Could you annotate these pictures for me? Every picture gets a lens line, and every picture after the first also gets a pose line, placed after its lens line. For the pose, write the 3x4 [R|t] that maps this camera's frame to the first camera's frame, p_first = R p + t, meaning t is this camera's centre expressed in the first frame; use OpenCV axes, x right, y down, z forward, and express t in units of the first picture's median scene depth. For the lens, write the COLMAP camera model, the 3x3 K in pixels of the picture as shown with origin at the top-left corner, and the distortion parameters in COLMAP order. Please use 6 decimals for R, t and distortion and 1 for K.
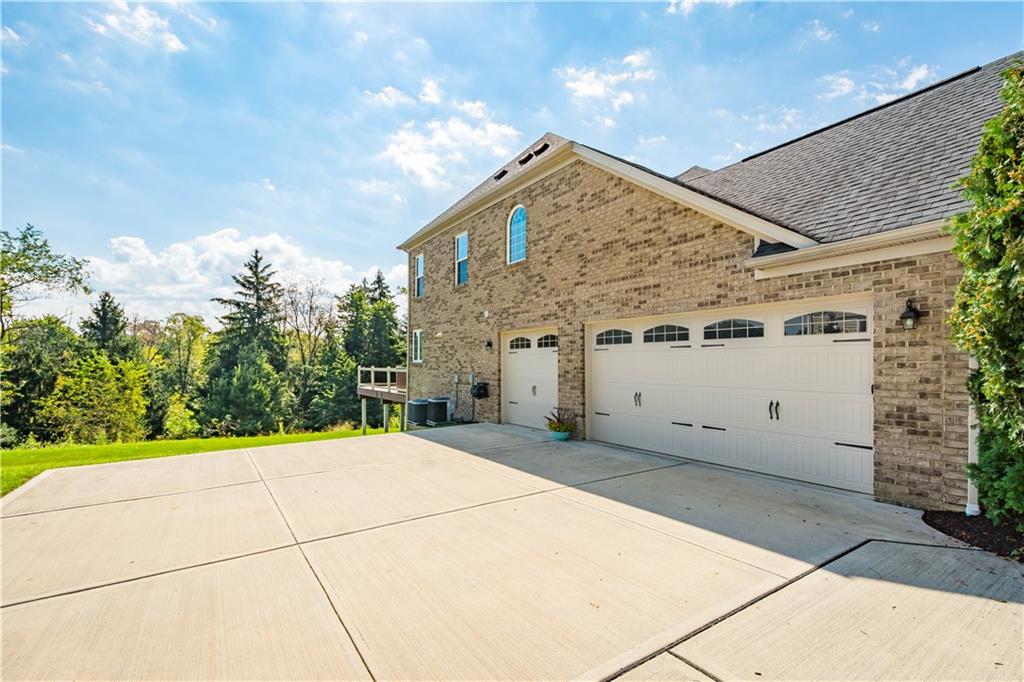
lens RADIAL K [[456.2, 0, 513.8], [0, 456.2, 360.3], [0, 0, 1]] dist [0.001611, 0.000174]
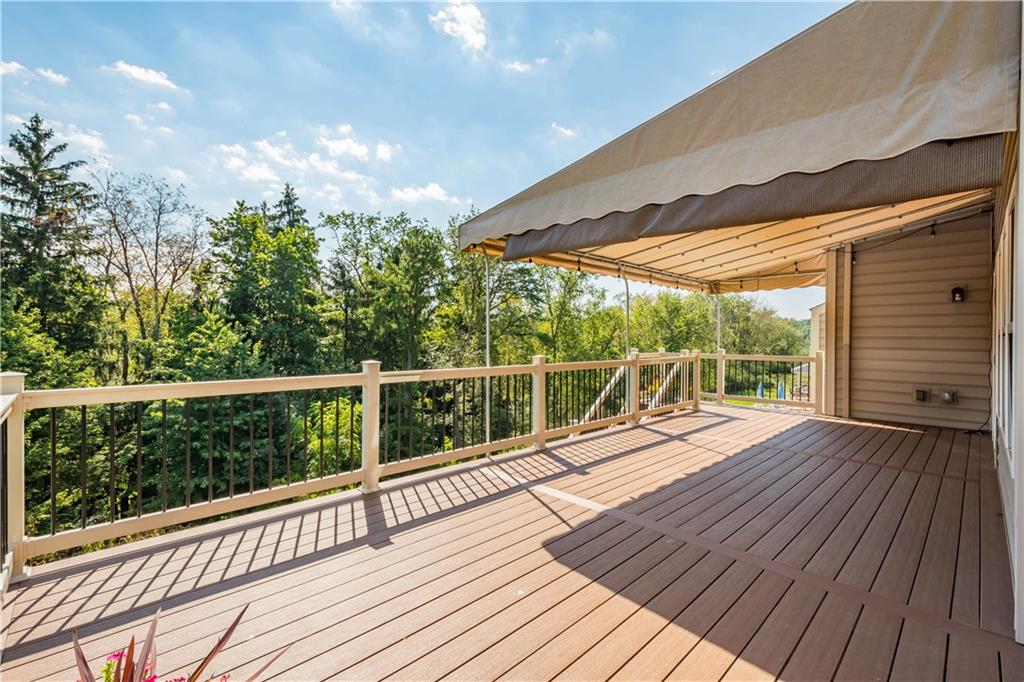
lens RADIAL K [[447.0, 0, 506.4], [0, 447.0, 337.5], [0, 0, 1]] dist [0.002850, -0.000017]
pose [[0.986766, 0.005600, 0.162054, -0.116984], [-0.007647, 0.999899, 0.012010, 0.000022], [-0.161970, -0.013091, 0.986709, 0.407305]]
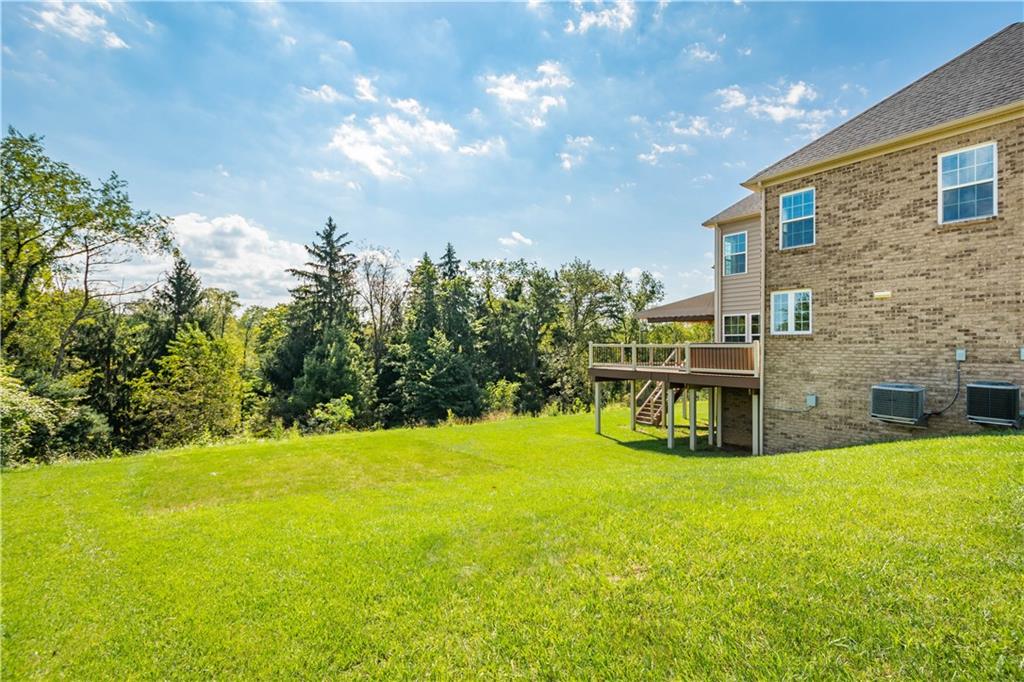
lens RADIAL K [[447.0, 0, 506.4], [0, 447.0, 337.5], [0, 0, 1]] dist [0.002850, -0.000017]
pose [[0.999256, 0.008360, 0.037648, -0.244860], [-0.007802, 0.999858, -0.014944, 0.008523], [-0.037768, 0.014640, 0.999179, 0.098687]]
